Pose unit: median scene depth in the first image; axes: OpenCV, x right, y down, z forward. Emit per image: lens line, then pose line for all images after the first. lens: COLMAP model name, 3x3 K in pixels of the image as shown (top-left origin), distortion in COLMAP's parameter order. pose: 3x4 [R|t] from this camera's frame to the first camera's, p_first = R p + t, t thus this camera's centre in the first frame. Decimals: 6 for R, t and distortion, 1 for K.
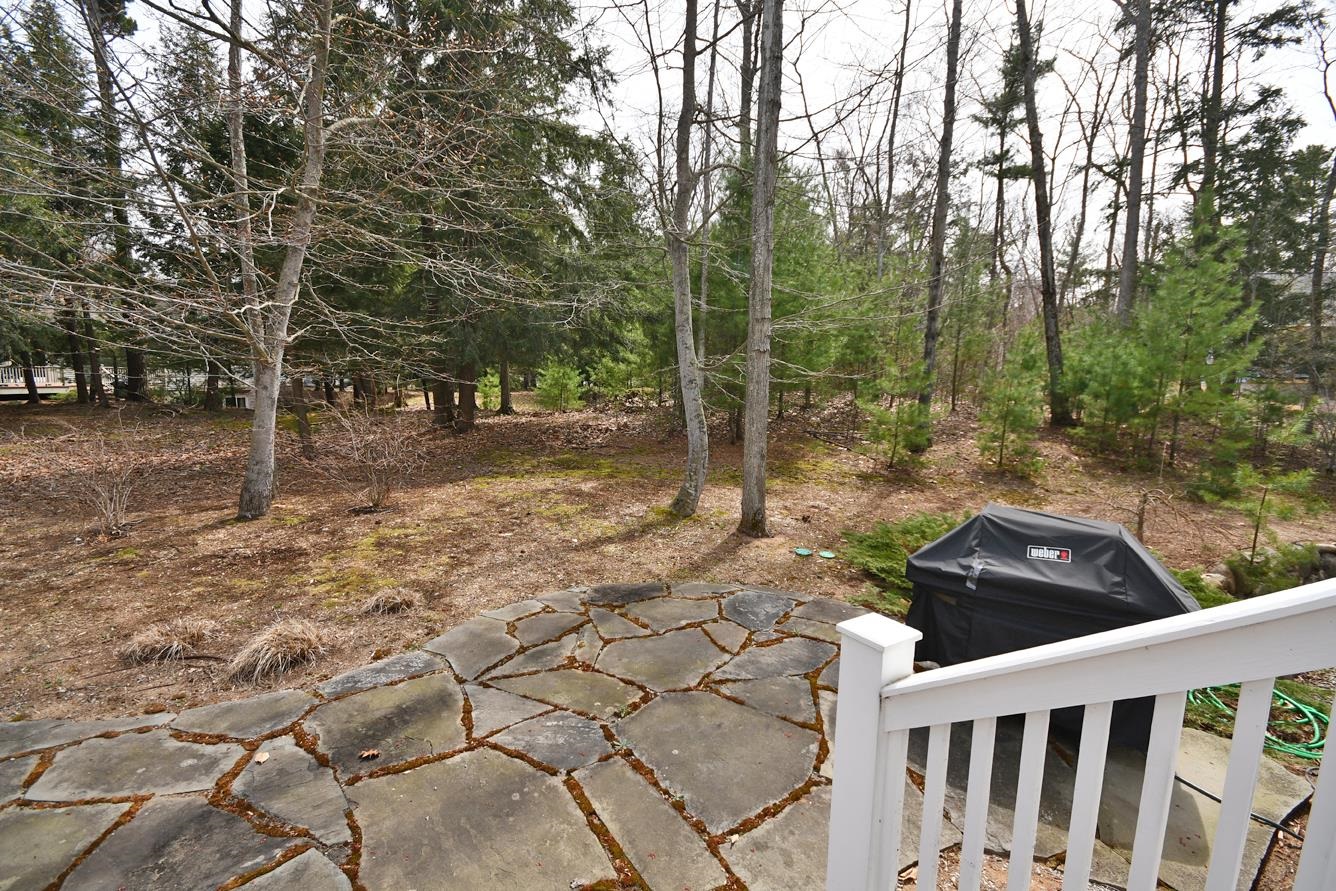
lens RADIAL K [[592.4, 0, 668.0], [0, 592.4, 445.5], [0, 0, 1]] dist [0.011622, -0.006788]
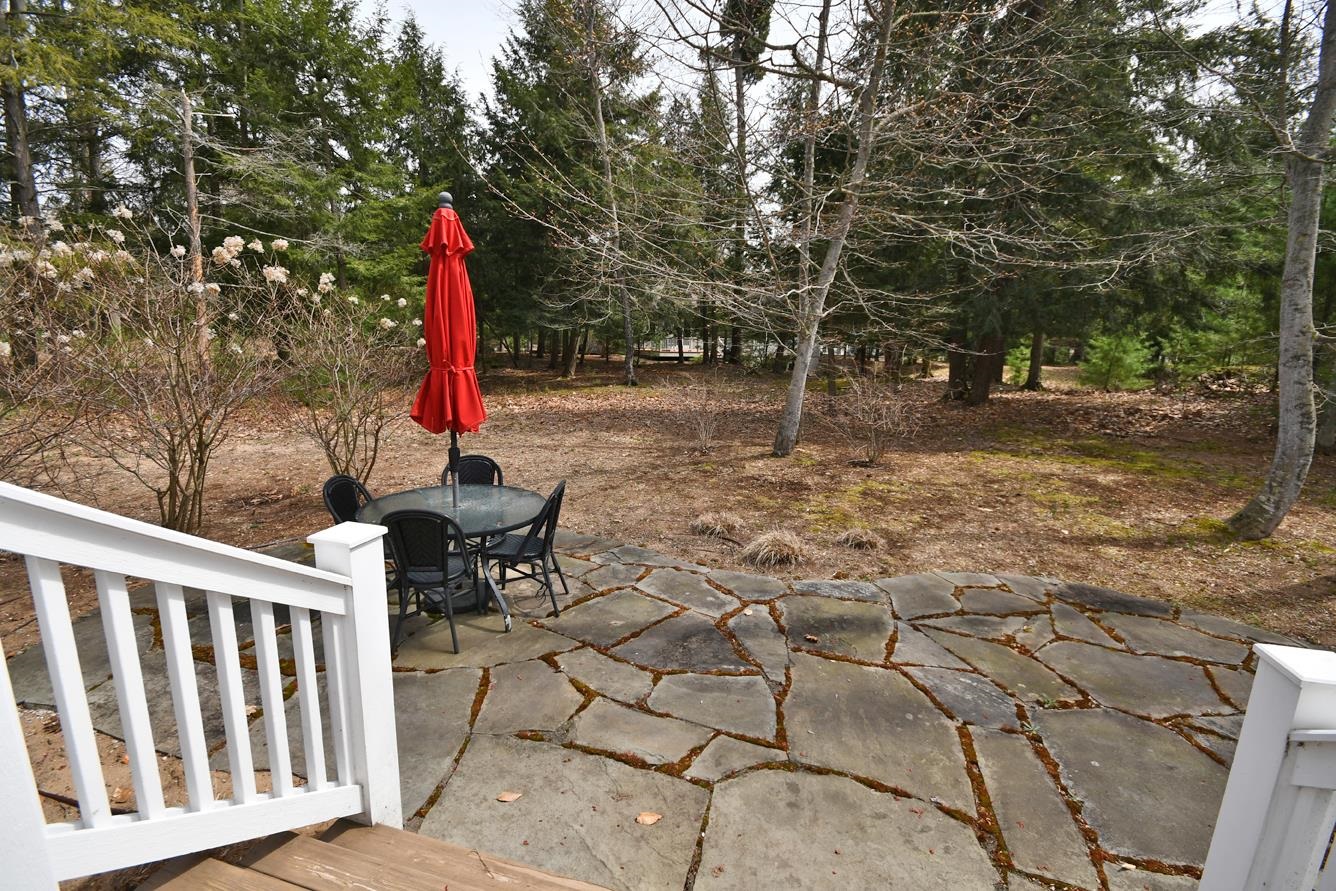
lens RADIAL K [[592.4, 0, 668.0], [0, 592.4, 445.5], [0, 0, 1]] dist [0.011622, -0.006788]
pose [[0.661626, 0.131659, -0.738185, 0.096259], [-0.096345, 0.991231, 0.090438, 0.007105], [0.743619, 0.011285, 0.668509, -0.052117]]
